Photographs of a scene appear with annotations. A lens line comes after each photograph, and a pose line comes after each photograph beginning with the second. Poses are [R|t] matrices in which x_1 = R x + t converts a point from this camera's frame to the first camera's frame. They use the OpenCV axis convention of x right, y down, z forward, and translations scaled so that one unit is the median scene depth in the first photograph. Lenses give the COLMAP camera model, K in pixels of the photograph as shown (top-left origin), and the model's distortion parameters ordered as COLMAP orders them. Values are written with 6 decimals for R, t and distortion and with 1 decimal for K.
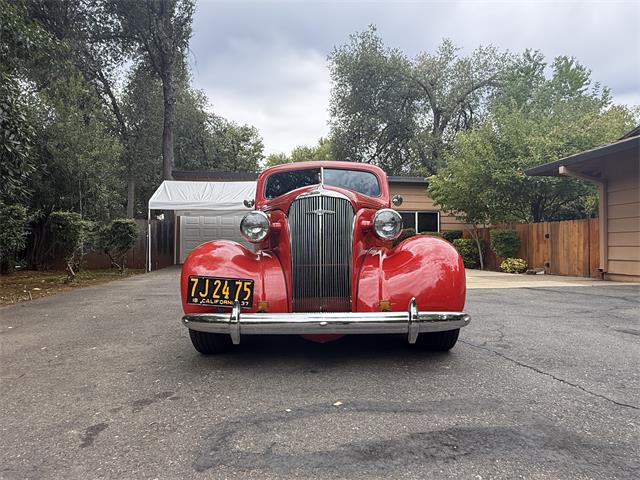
lens RADIAL K [[382.1, 0, 316.4], [0, 382.1, 269.5], [0, 0, 1]] dist [0.000419, -0.001255]
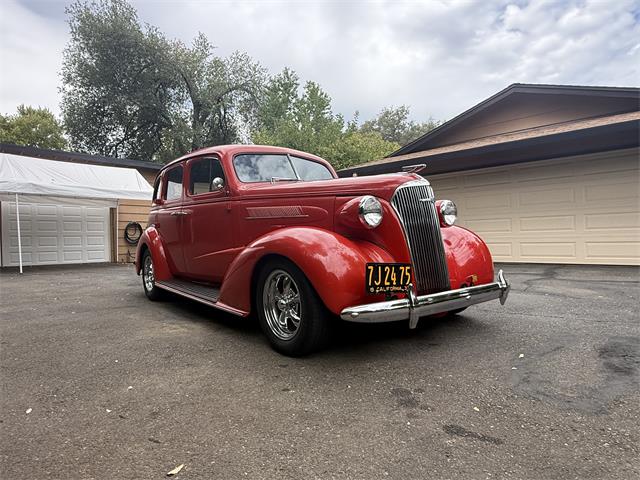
lens RADIAL K [[382.1, 0, 316.4], [0, 382.1, 269.5], [0, 0, 1]] dist [0.000419, -0.001255]
pose [[0.773584, -0.063196, 0.630535, -0.213308], [0.055197, 0.997953, 0.032302, -0.001058], [-0.631285, 0.009815, 0.775489, 0.079380]]
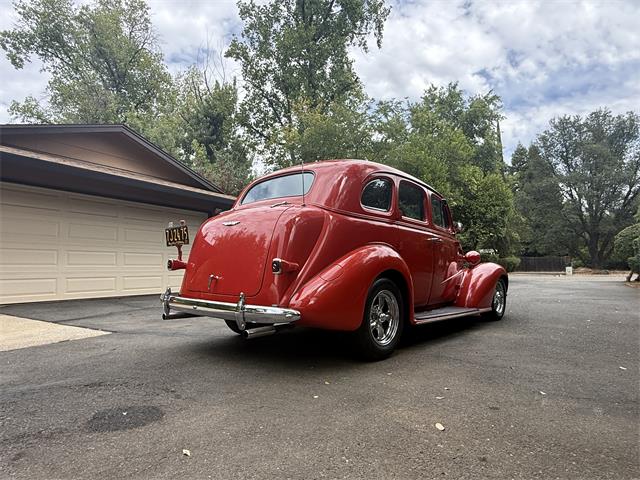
lens RADIAL K [[383.4, 0, 318.7], [0, 383.4, 239.6], [0, 0, 1]] dist [-0.001155, 0.001607]
pose [[-0.768710, 0.052631, 0.637428, -0.234087], [0.040915, 0.998614, -0.033111, -0.045286], [-0.638287, 0.000627, -0.769798, 0.844459]]
